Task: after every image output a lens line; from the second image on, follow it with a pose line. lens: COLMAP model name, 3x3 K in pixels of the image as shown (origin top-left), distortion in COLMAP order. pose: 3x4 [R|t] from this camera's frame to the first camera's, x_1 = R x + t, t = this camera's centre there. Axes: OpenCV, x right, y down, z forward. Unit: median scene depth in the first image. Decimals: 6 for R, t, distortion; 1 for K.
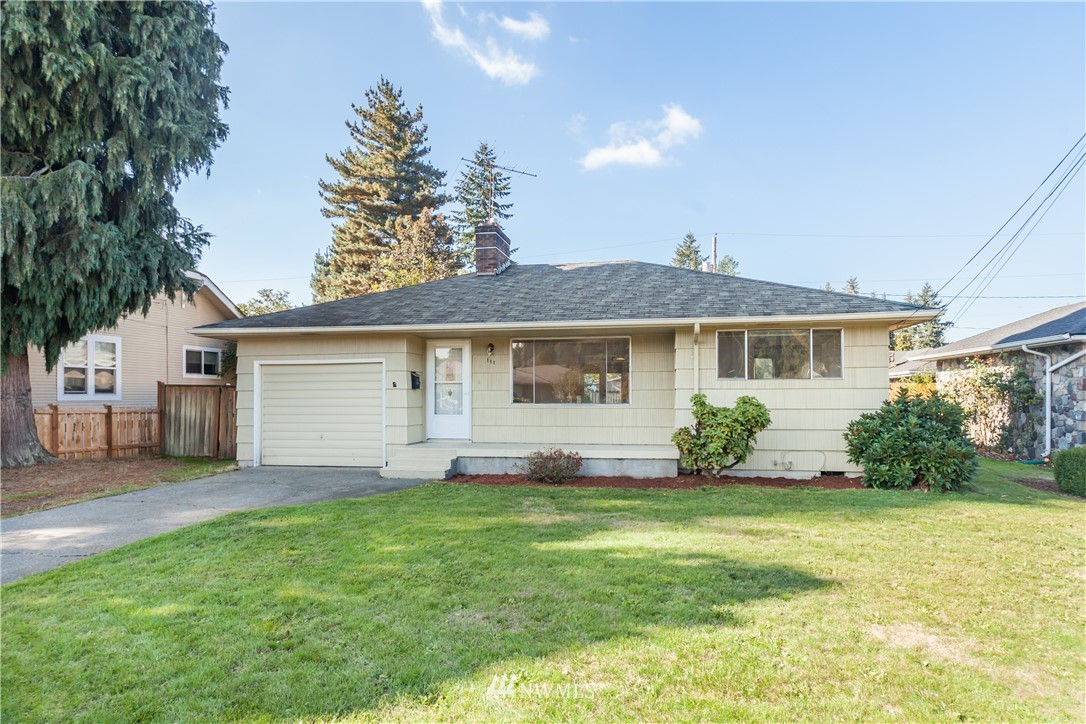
lens RADIAL K [[506.5, 0, 543.0], [0, 506.5, 362.0], [0, 0, 1]] dist [-0.000873, -0.000473]
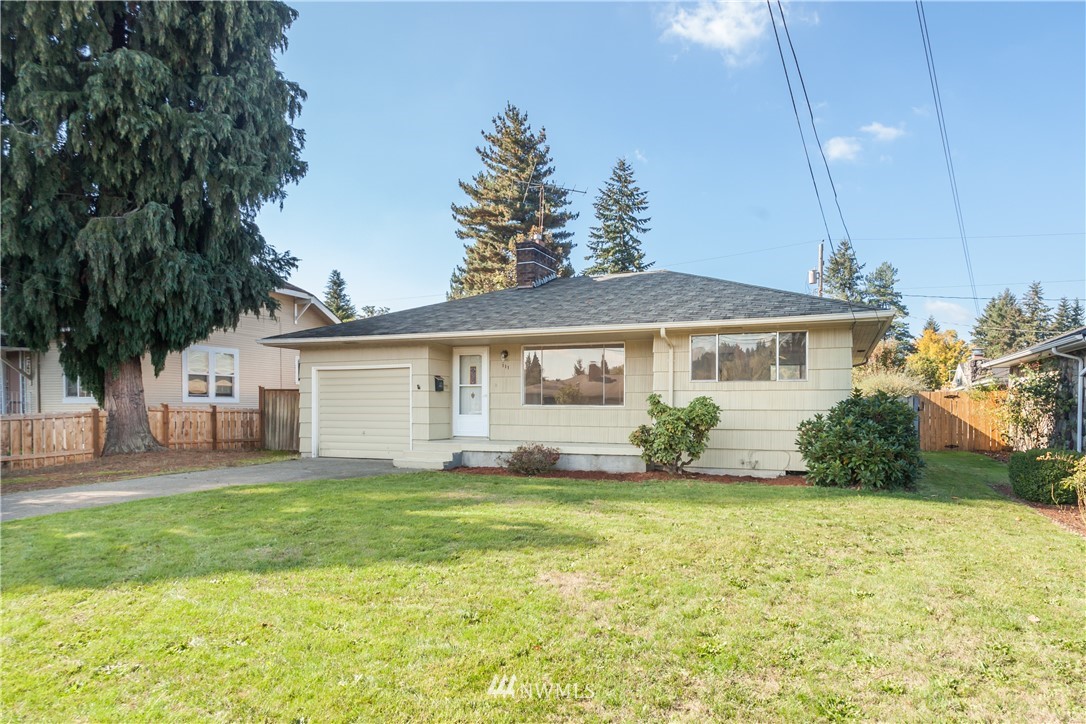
lens RADIAL K [[494.8, 0, 594.3], [0, 494.8, 380.1], [0, 0, 1]] dist [0.001616, 0.000106]
pose [[0.990204, 0.000579, -0.139630, 0.252199], [0.001189, 0.999920, 0.012579, 0.016179], [0.139626, -0.012622, 0.990124, -0.036185]]
